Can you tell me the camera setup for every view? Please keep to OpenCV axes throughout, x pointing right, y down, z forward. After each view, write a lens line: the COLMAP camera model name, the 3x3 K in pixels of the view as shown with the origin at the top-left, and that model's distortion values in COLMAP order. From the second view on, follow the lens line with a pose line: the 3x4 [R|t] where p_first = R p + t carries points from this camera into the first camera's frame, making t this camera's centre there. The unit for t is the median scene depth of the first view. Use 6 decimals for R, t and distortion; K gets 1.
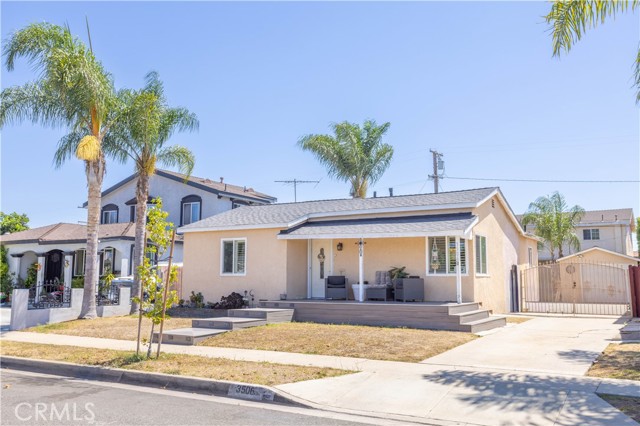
lens RADIAL K [[568.6, 0, 320.0], [0, 568.6, 213.0], [0, 0, 1]] dist [0.002845, 0.000493]
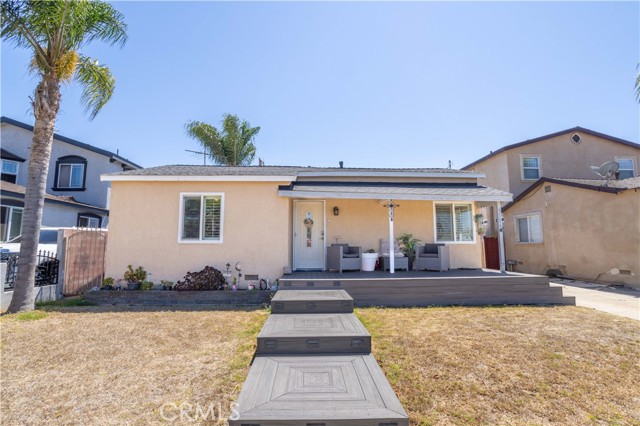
lens RADIAL K [[314.5, 0, 319.7], [0, 314.5, 209.9], [0, 0, 1]] dist [-0.065326, 0.043330]
pose [[0.837740, 0.060206, 0.542740, -0.246283], [-0.059208, 0.998059, -0.019323, 0.066410], [-0.542850, -0.015947, 0.839678, 0.580835]]
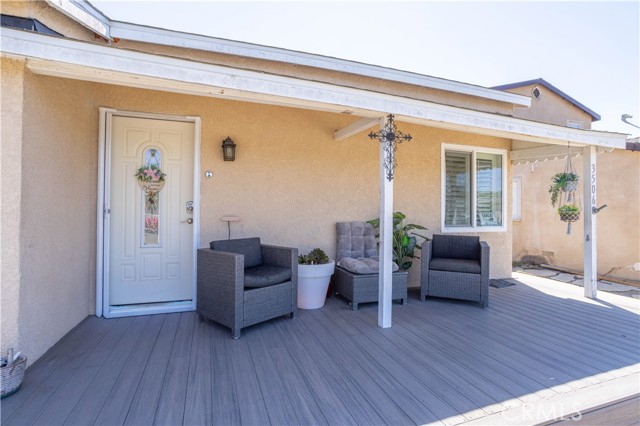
lens RADIAL K [[314.5, 0, 319.7], [0, 314.5, 209.9], [0, 0, 1]] dist [-0.065326, 0.043330]
pose [[0.635838, 0.002993, 0.771817, -0.070551], [-0.097750, 0.992252, 0.076681, 0.073076], [-0.765608, -0.124202, 0.631204, 0.811675]]
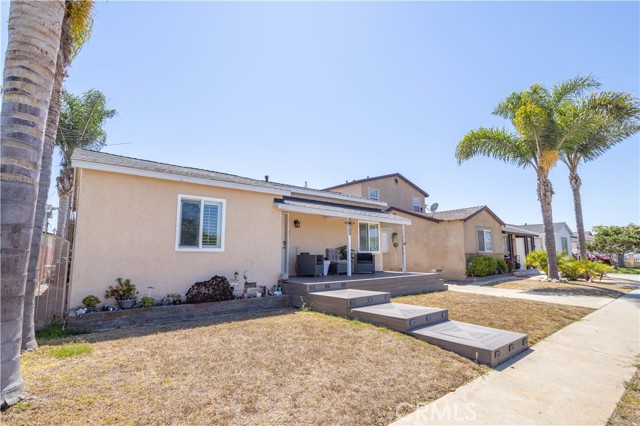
lens RADIAL K [[314.5, 0, 319.7], [0, 314.5, 209.9], [0, 0, 1]] dist [-0.065326, 0.043330]
pose [[0.347581, 0.130057, 0.928586, -0.460151], [-0.106290, 0.989415, -0.098791, 0.083384], [-0.931606, -0.064362, 0.357726, 0.739106]]
